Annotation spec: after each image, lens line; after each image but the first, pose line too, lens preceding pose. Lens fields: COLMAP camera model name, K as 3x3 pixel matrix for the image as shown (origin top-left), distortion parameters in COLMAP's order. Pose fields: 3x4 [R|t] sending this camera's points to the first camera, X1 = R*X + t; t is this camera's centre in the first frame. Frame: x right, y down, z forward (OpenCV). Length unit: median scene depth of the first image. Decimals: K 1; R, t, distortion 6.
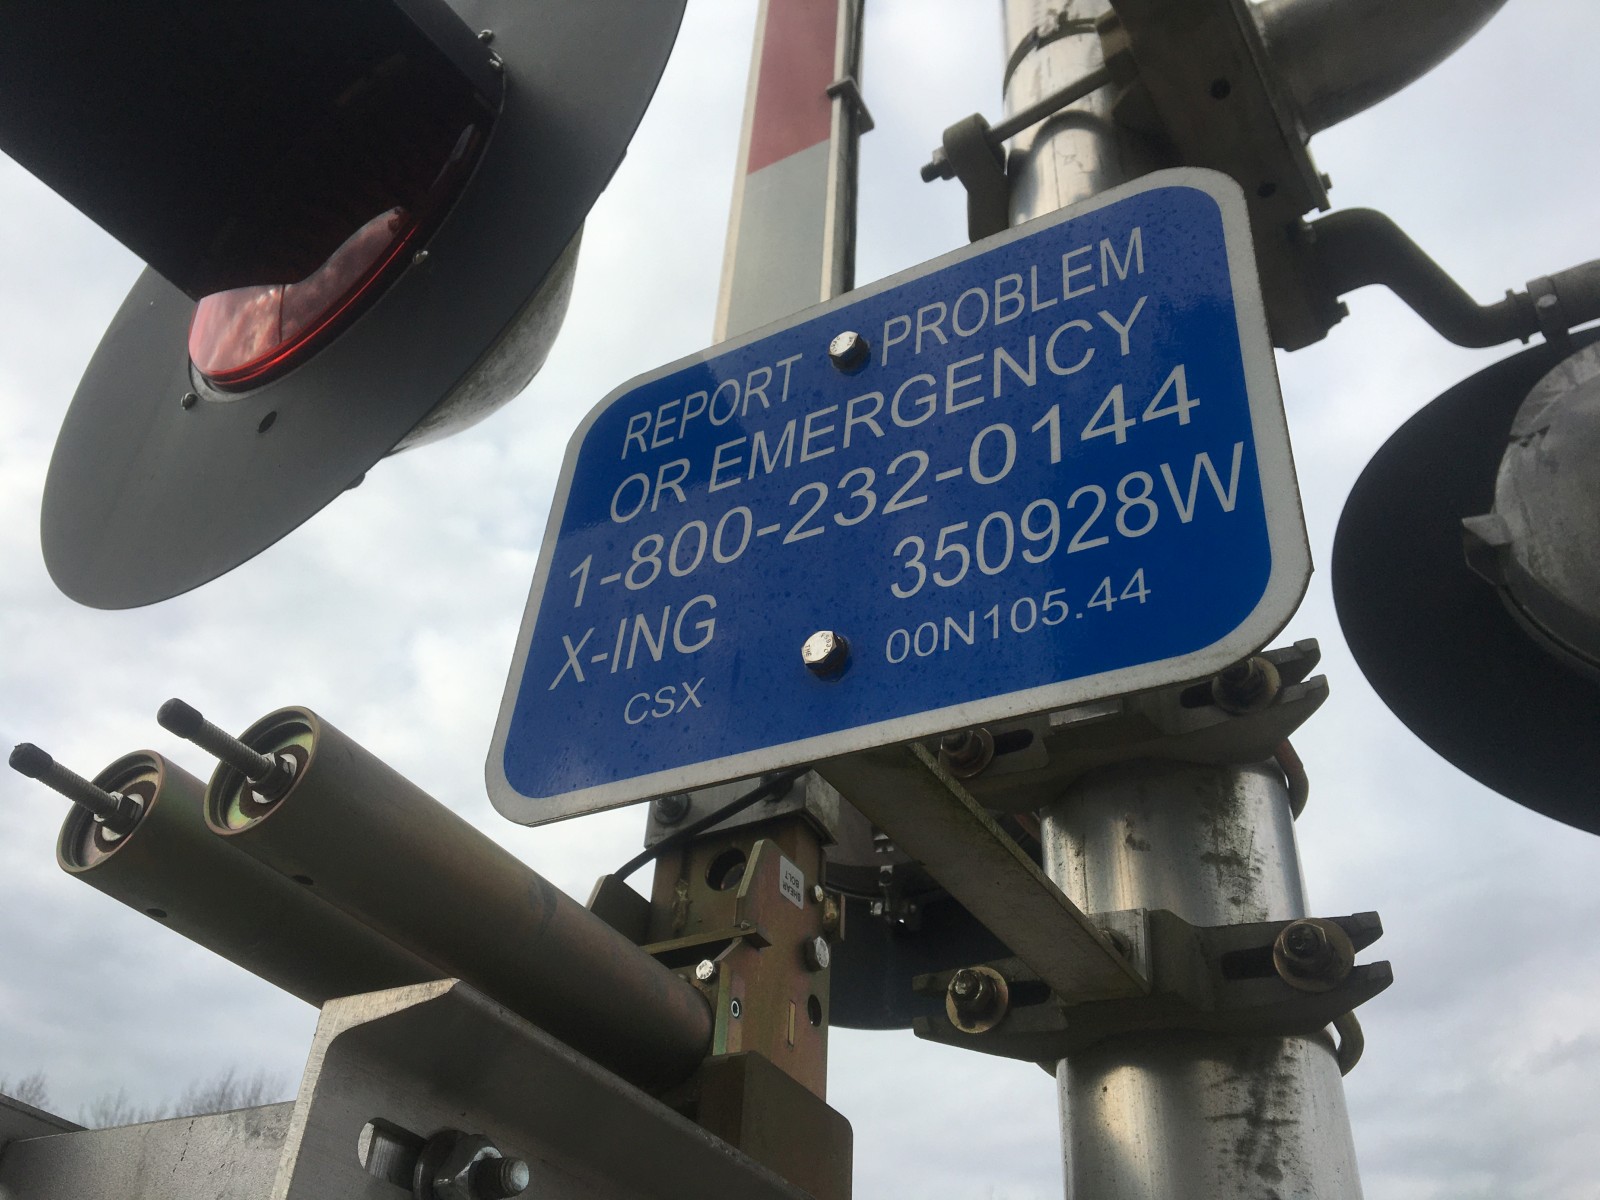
lens RADIAL K [[1373.3, 0, 784.5], [0, 1373.3, 600.3], [0, 0, 1]] dist [0.145017, -0.232113]
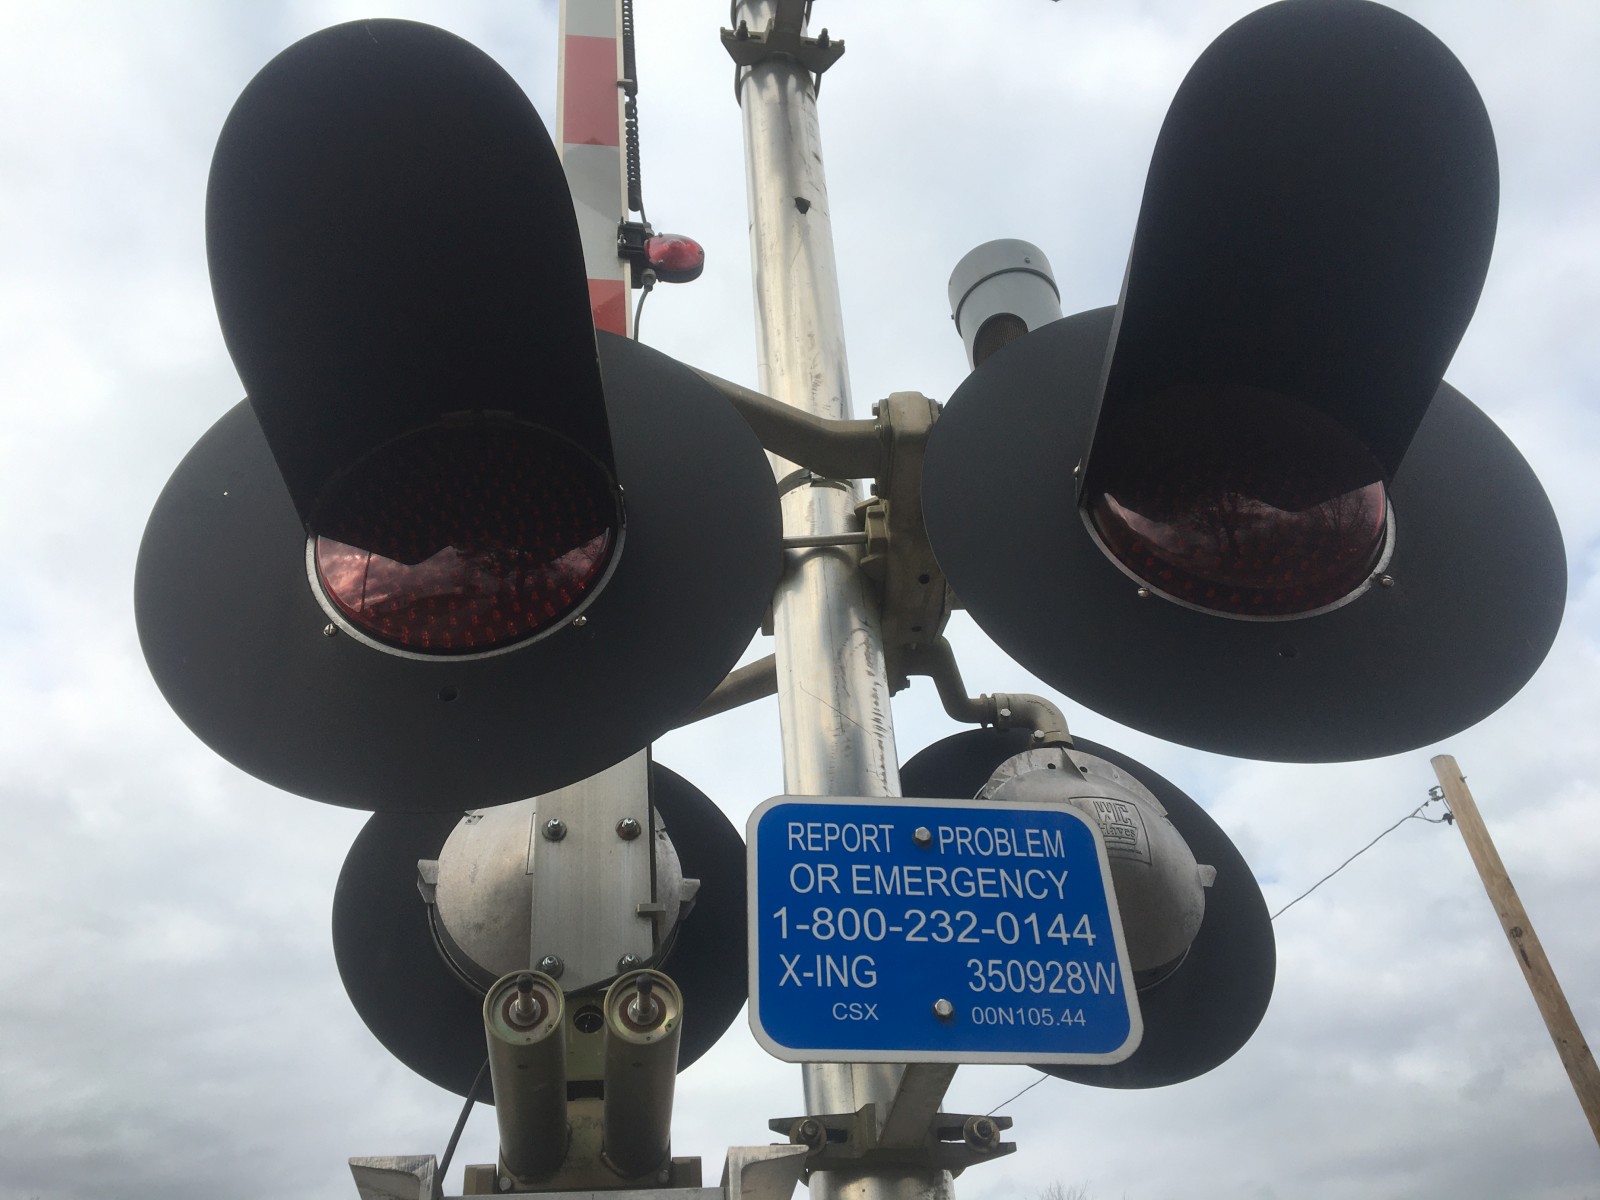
lens RADIAL K [[1322.9, 0, 800.0], [0, 1322.9, 600.0], [0, 0, 1]] dist [0.081622, -0.150443]
pose [[0.824372, 0.280650, 0.491575, -1.333366], [-0.263659, 0.958854, -0.105272, -0.293762], [-0.500893, -0.042824, 0.864449, -0.707780]]
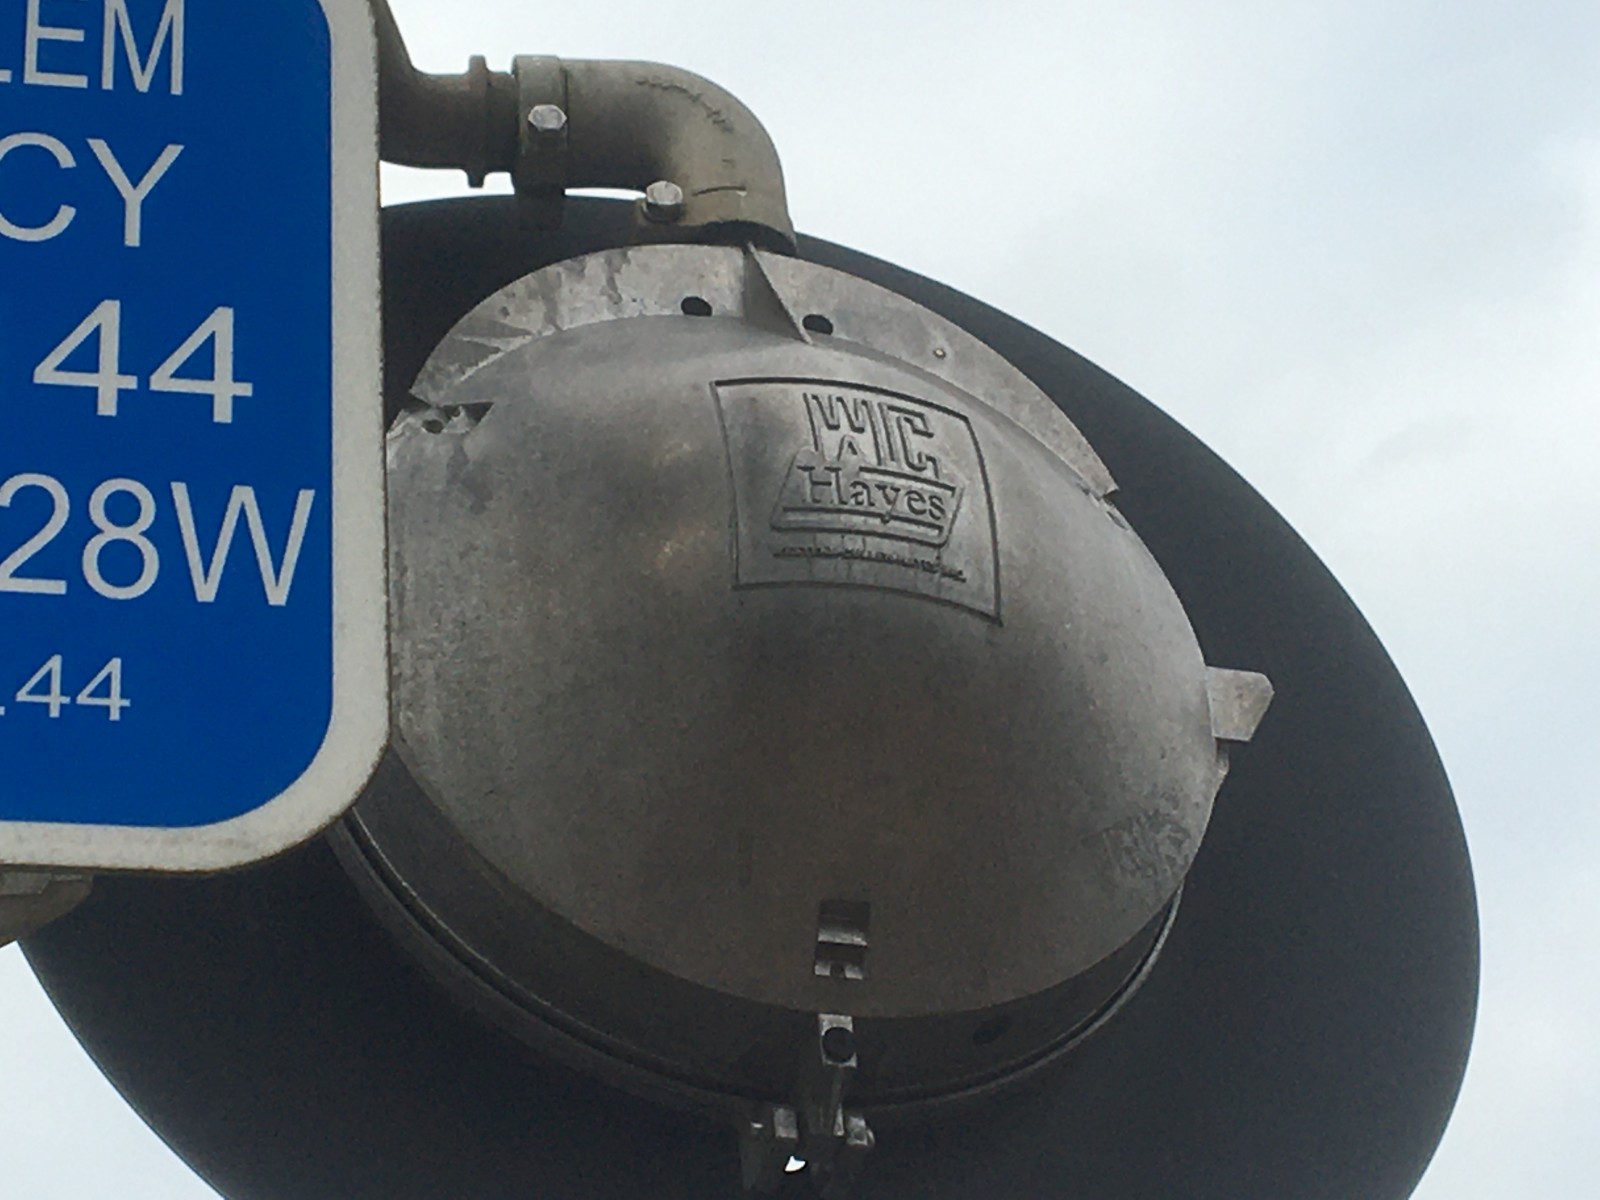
lens RADIAL K [[4468.6, 0, 800.0], [0, 4468.6, 600.0], [0, 0, 1]] dist [0.110397, 0.261969]
pose [[0.762012, 0.261673, 0.592338, -0.527369], [-0.281955, 0.957532, -0.060282, -0.011456], [-0.582957, -0.121077, 0.803431, -0.546747]]
